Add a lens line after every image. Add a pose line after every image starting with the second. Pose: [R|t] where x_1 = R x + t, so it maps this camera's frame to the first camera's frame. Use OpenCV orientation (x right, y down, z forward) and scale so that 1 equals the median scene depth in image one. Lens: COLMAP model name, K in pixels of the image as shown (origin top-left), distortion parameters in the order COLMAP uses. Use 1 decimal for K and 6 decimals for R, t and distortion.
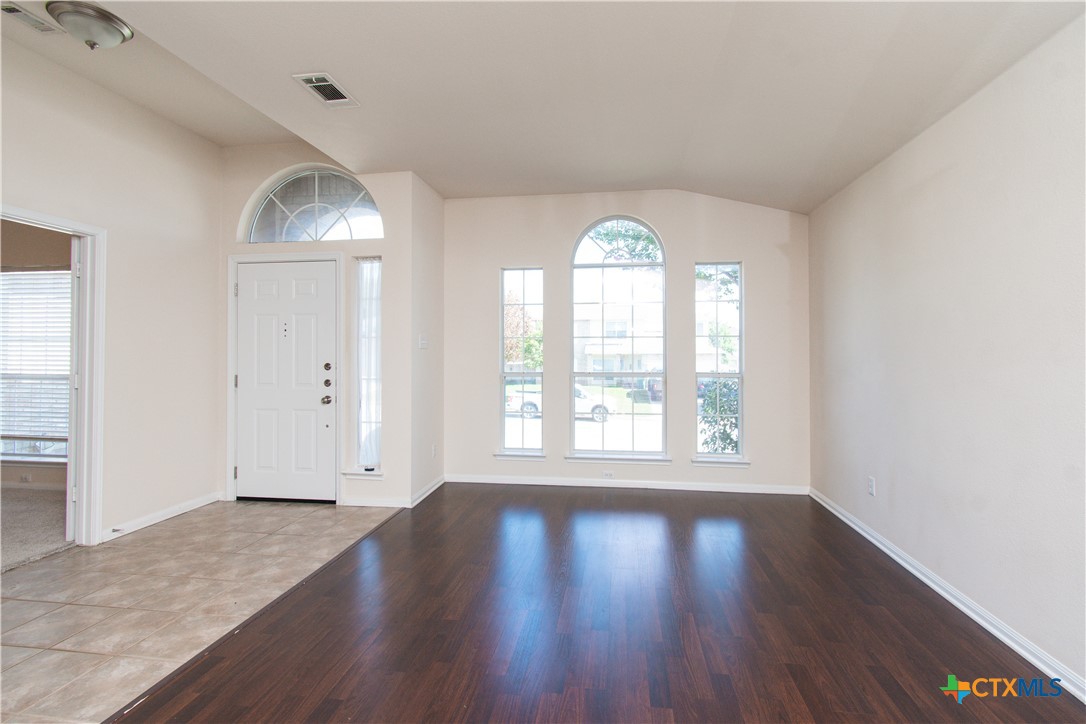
lens RADIAL K [[496.7, 0, 546.1], [0, 496.7, 353.5], [0, 0, 1]] dist [0.007207, -0.000138]
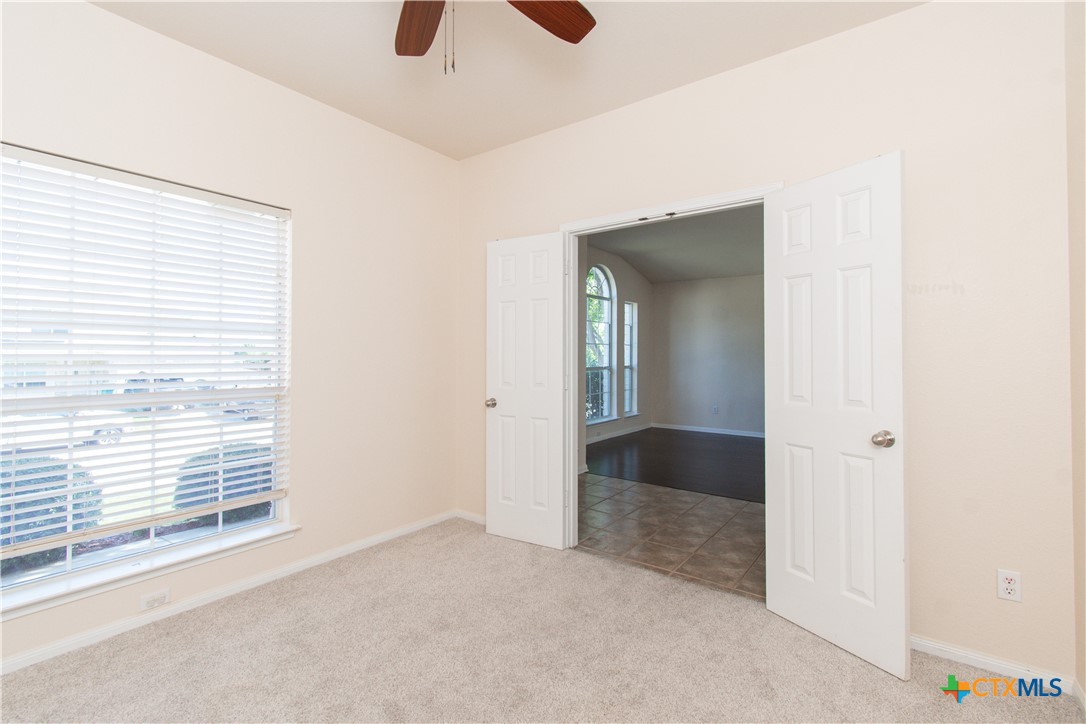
lens RADIAL K [[496.7, 0, 546.1], [0, 496.7, 353.5], [0, 0, 1]] dist [0.007207, -0.000138]
pose [[0.487904, -0.011021, 0.872828, -2.161481], [0.004218, 0.999938, 0.010268, -0.020174], [-0.872887, -0.001329, 0.487920, 0.664151]]
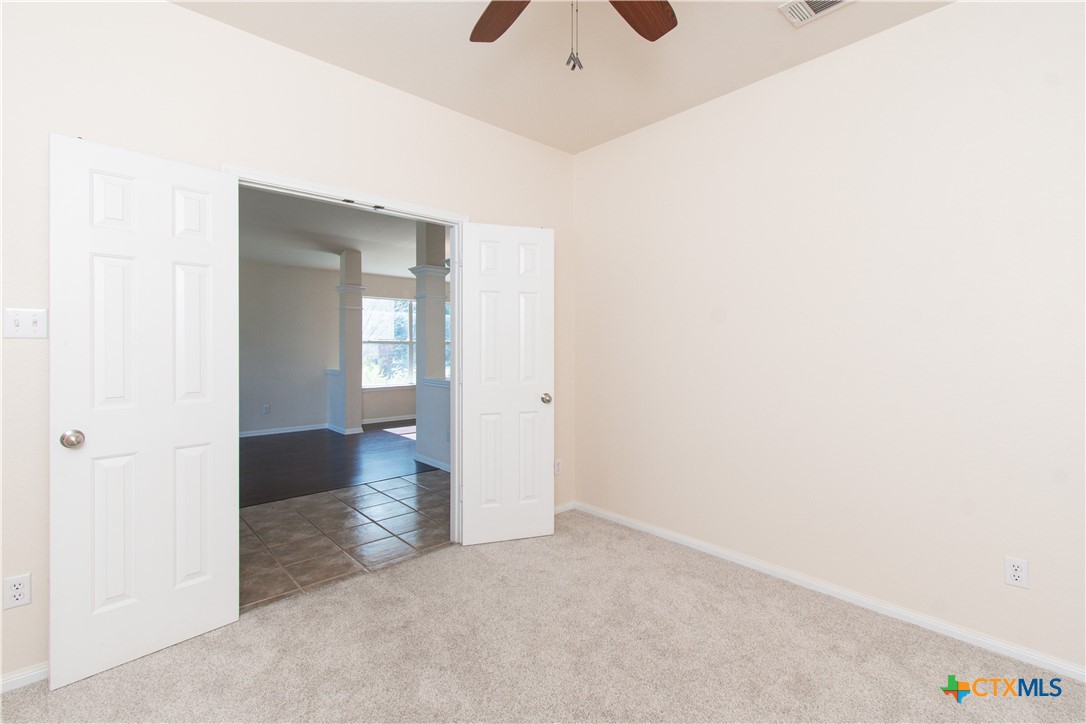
lens RADIAL K [[496.7, 0, 546.1], [0, 496.7, 353.5], [0, 0, 1]] dist [0.007207, -0.000138]
pose [[-0.773348, -0.023817, 0.633534, -2.057389], [-0.012084, 0.999666, 0.022831, -0.023887], [-0.633867, 0.010001, -0.773378, 1.509321]]
